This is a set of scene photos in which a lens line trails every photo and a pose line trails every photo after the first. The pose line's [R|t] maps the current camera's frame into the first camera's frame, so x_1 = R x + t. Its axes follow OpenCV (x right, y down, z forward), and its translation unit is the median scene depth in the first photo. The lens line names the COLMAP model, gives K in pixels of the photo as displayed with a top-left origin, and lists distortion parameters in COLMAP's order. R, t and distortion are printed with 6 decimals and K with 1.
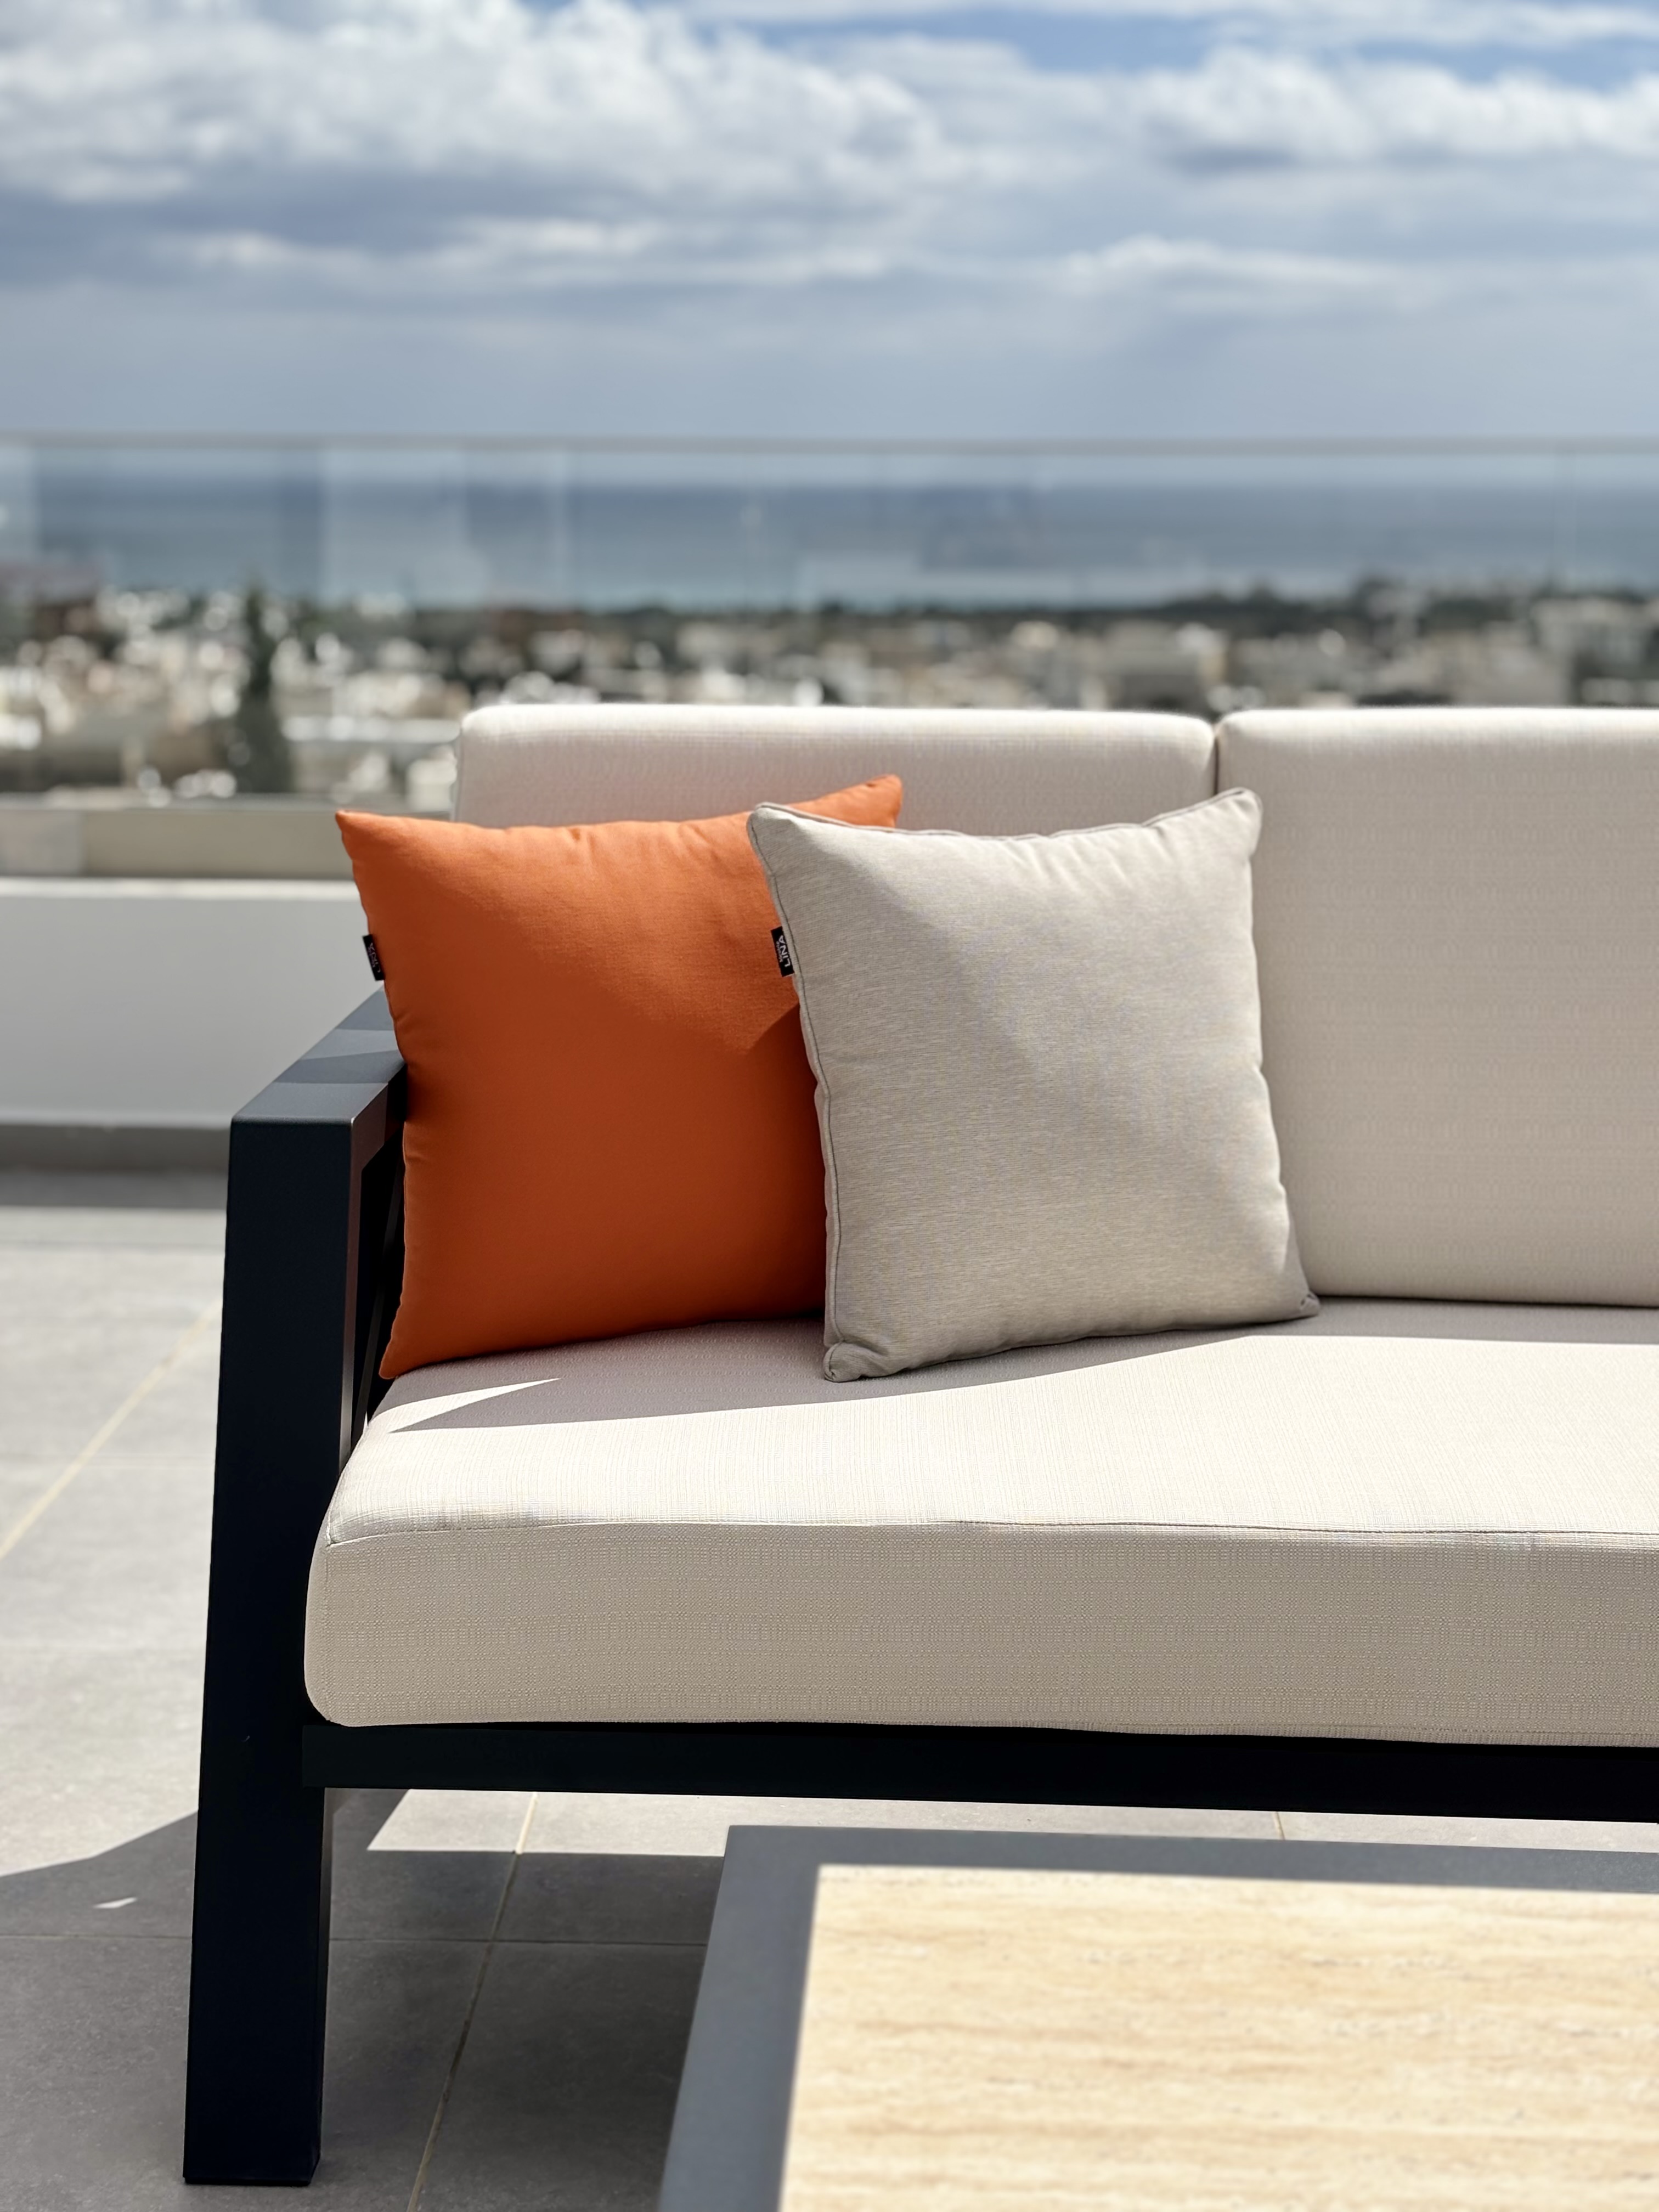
lens RADIAL K [[3391.8, 0, 829.5], [0, 3391.8, 1106.0], [0, 0, 1]] dist [-0.041620, -0.141914]
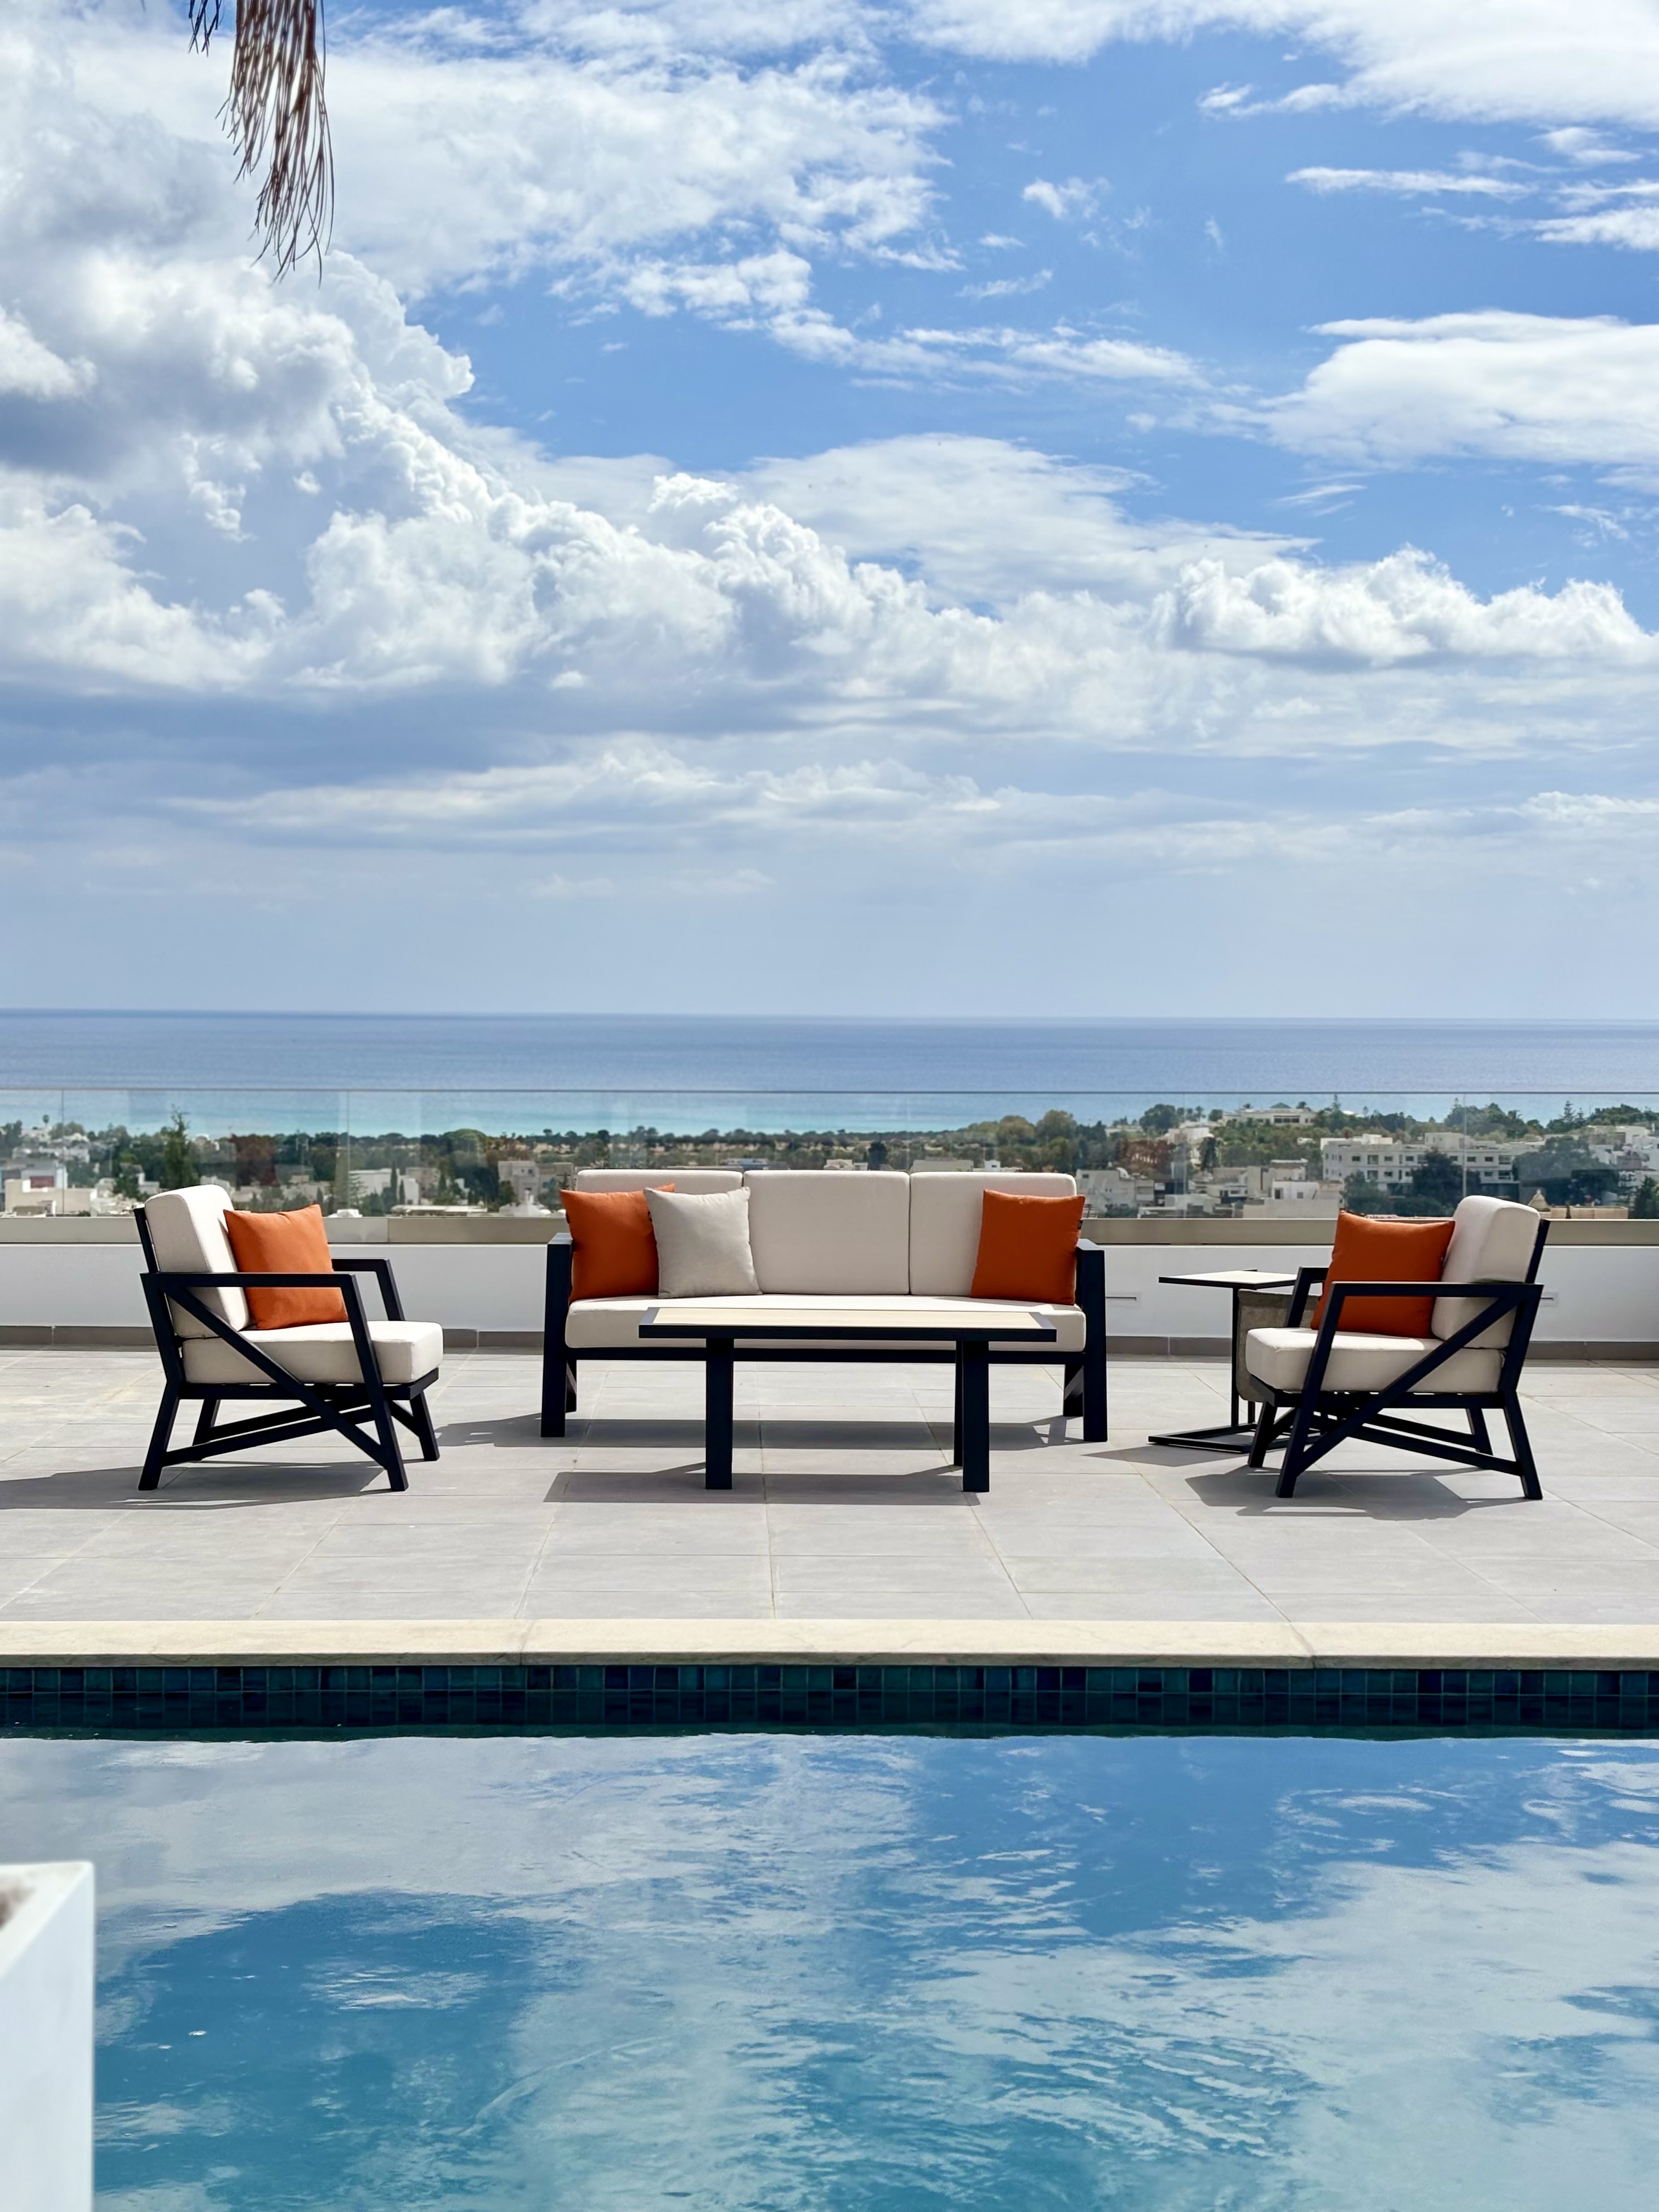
lens RADIAL K [[3391.8, 0, 829.5], [0, 3391.8, 1106.0], [0, 0, 1]] dist [-0.041620, -0.141914]
pose [[0.998439, -0.002569, 0.055802, -0.026865], [0.011202, 0.987861, -0.154939, 0.545516], [-0.054727, 0.155322, 0.986347, -3.789708]]
